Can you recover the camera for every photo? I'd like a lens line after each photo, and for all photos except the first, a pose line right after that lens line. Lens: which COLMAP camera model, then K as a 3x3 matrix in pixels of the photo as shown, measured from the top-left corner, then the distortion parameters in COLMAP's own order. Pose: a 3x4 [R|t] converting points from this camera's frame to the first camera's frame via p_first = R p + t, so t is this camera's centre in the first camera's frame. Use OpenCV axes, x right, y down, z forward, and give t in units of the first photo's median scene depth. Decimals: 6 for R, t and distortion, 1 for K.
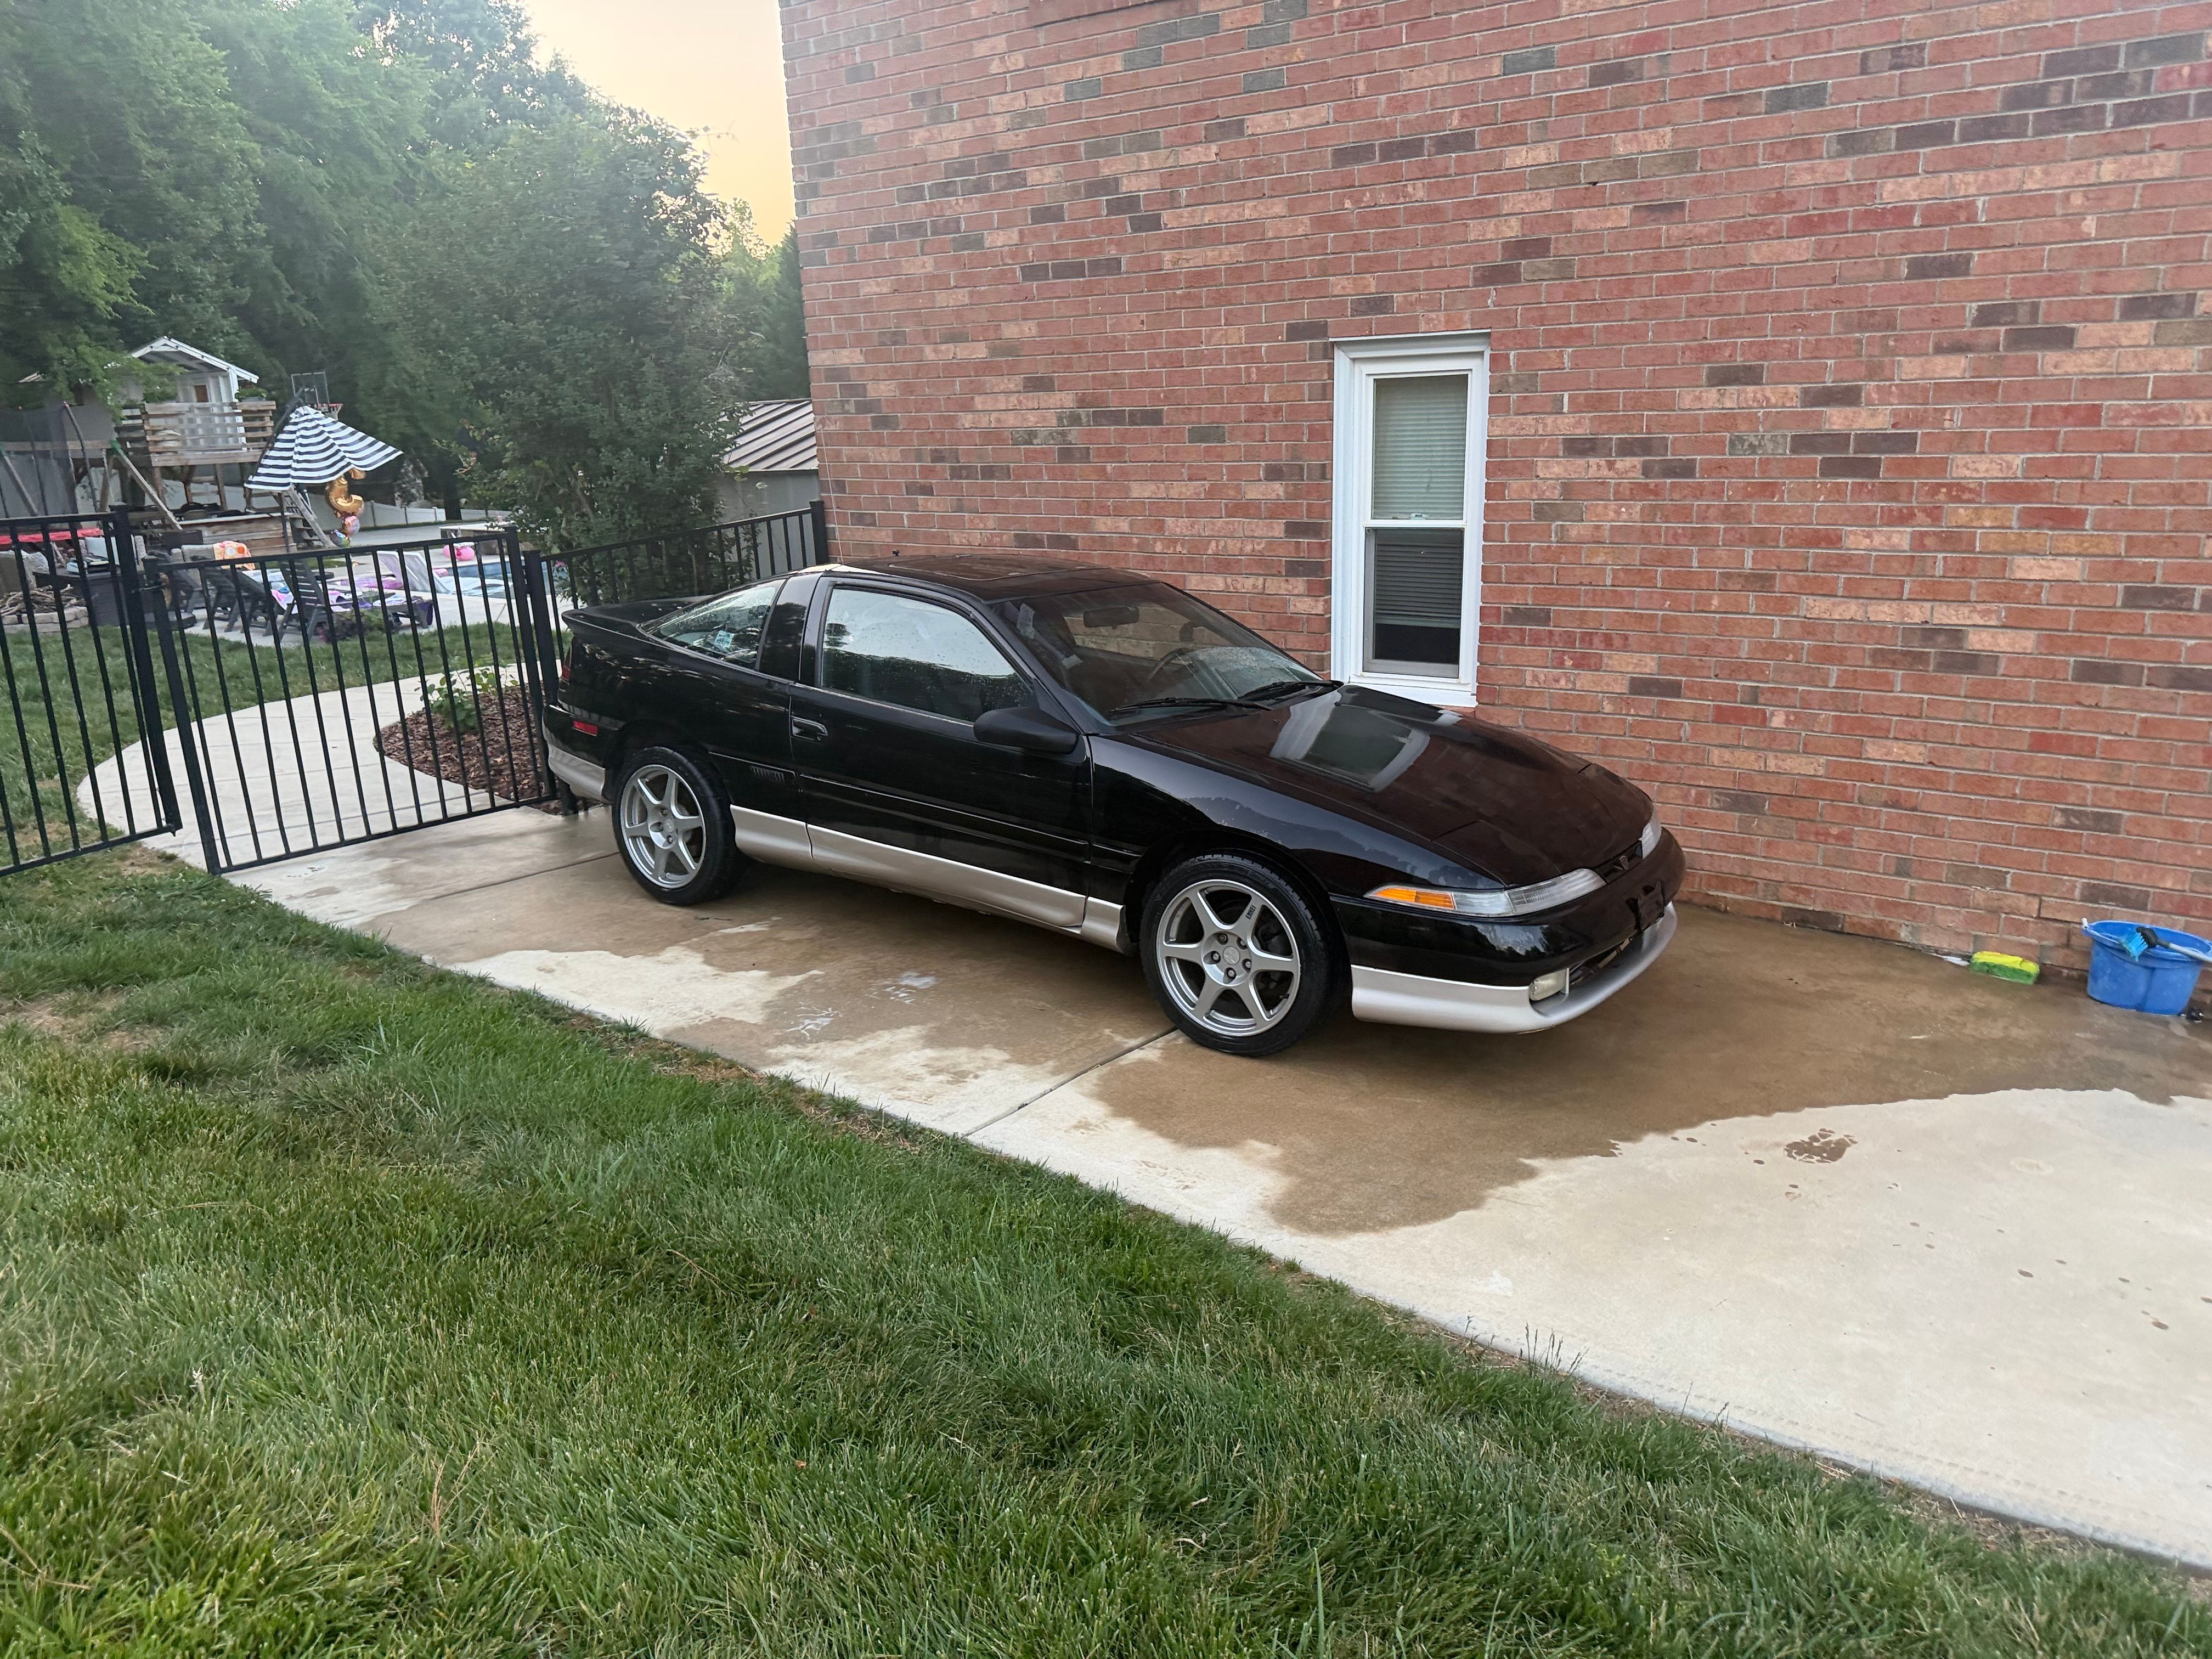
lens RADIAL K [[1547.2, 0, 1115.6], [0, 1547.2, 832.3], [0, 0, 1]] dist [0.099834, -0.148951]
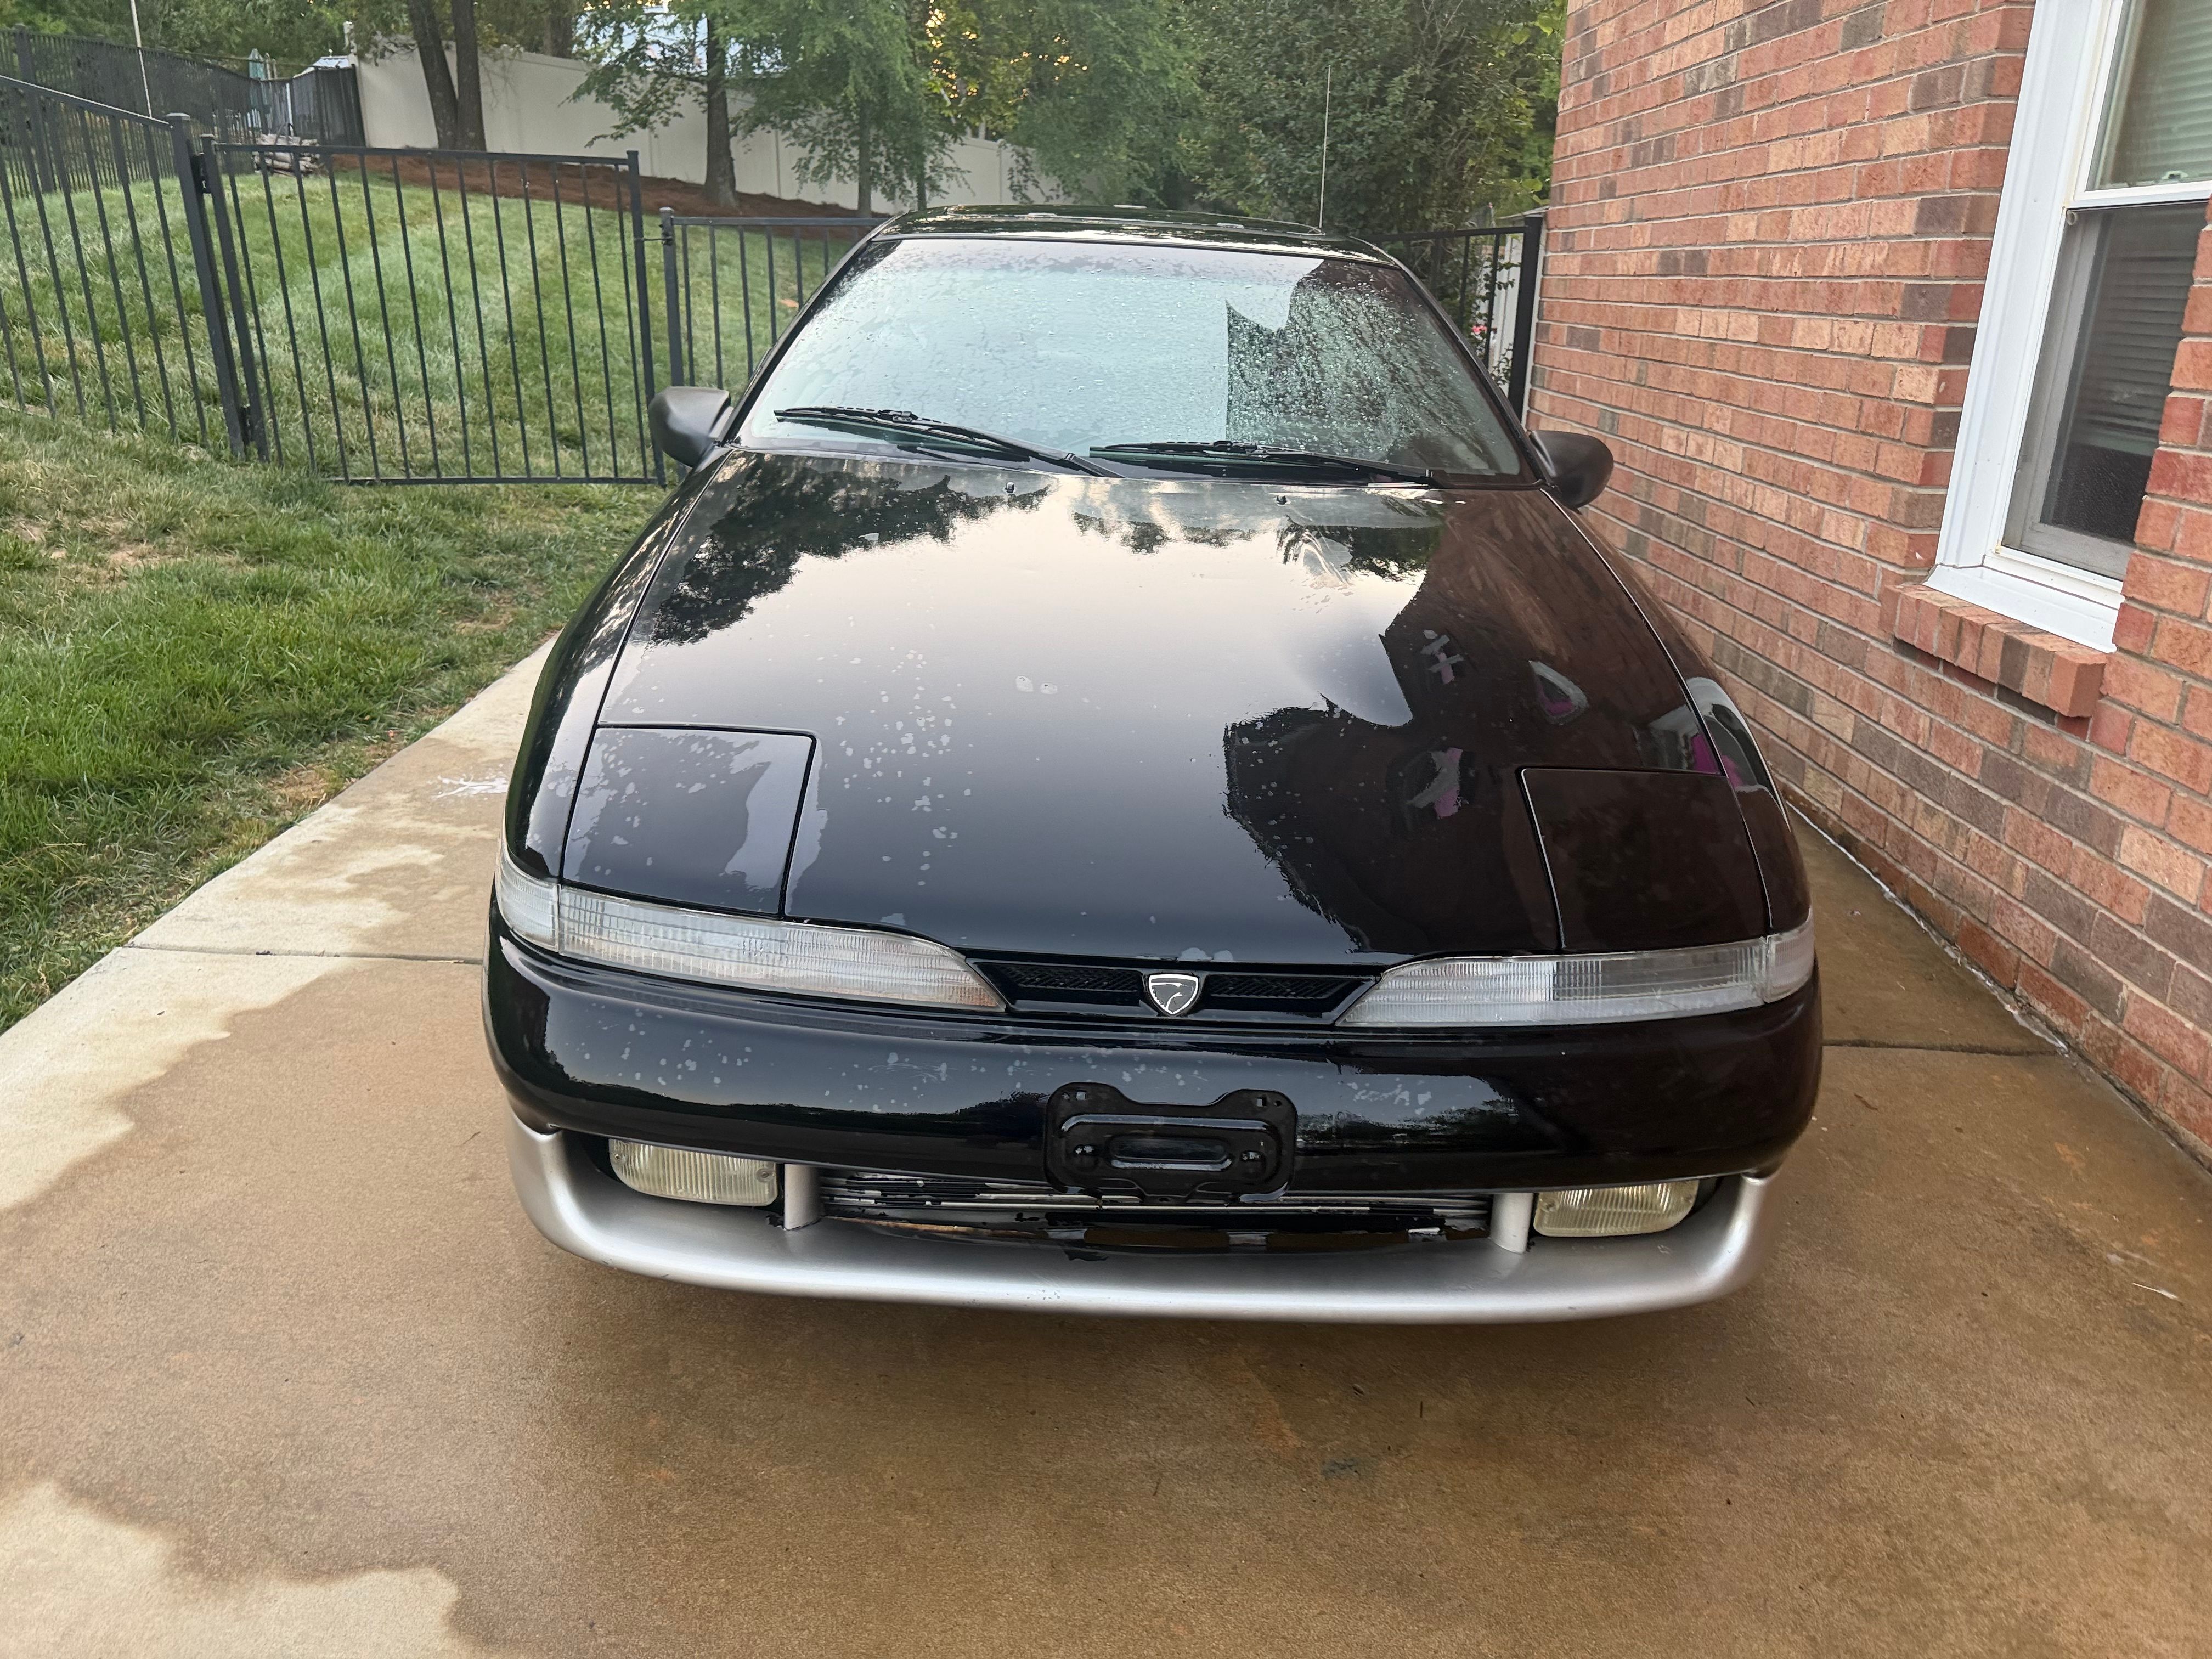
lens RADIAL K [[1568.6, 0, 1092.0], [0, 1568.6, 818.7], [0, 0, 1]] dist [0.010542, -0.011955]
pose [[0.583369, 0.300054, -0.754751, 0.448767], [-0.241615, 0.951300, 0.191442, -0.062315], [0.775437, 0.070678, 0.627456, 0.617520]]
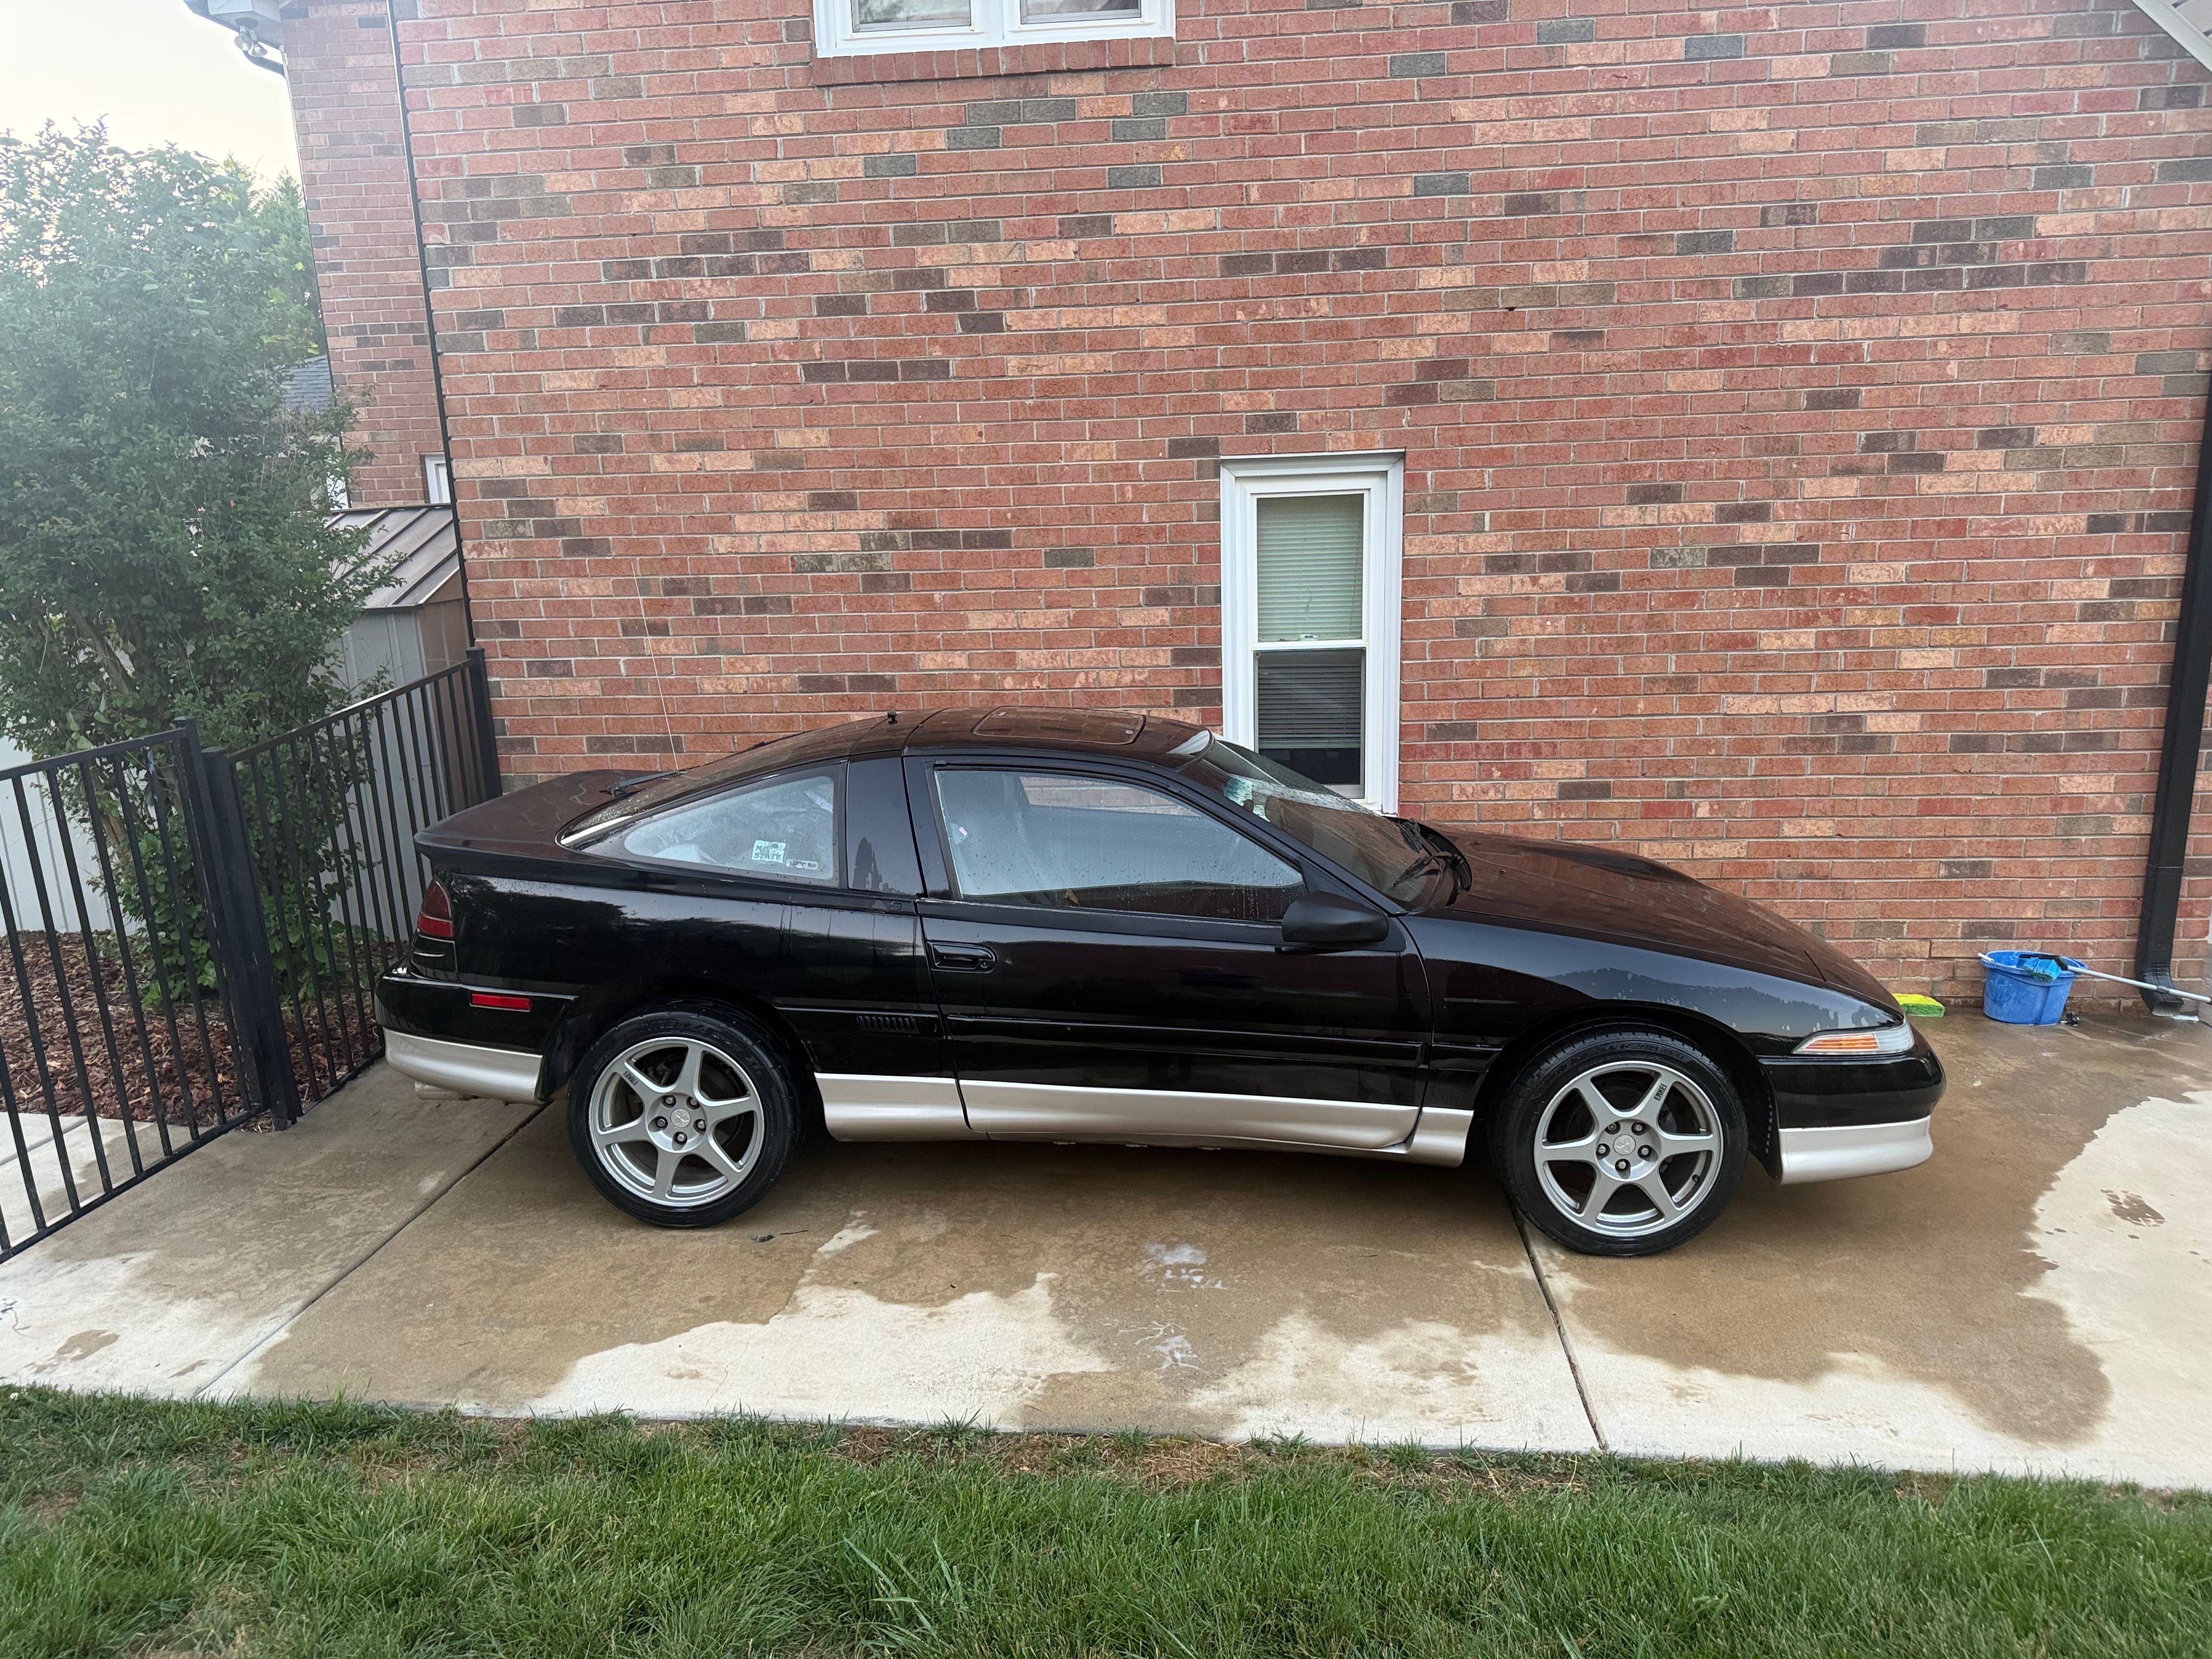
lens RADIAL K [[1531.5, 0, 1099.3], [0, 1531.5, 836.7], [0, 0, 1]] dist [0.157737, -0.318184]
pose [[0.859735, -0.113247, 0.498027, -0.468695], [0.142101, 0.989645, -0.020269, -0.091730], [-0.490574, 0.088196, 0.866925, 0.285230]]
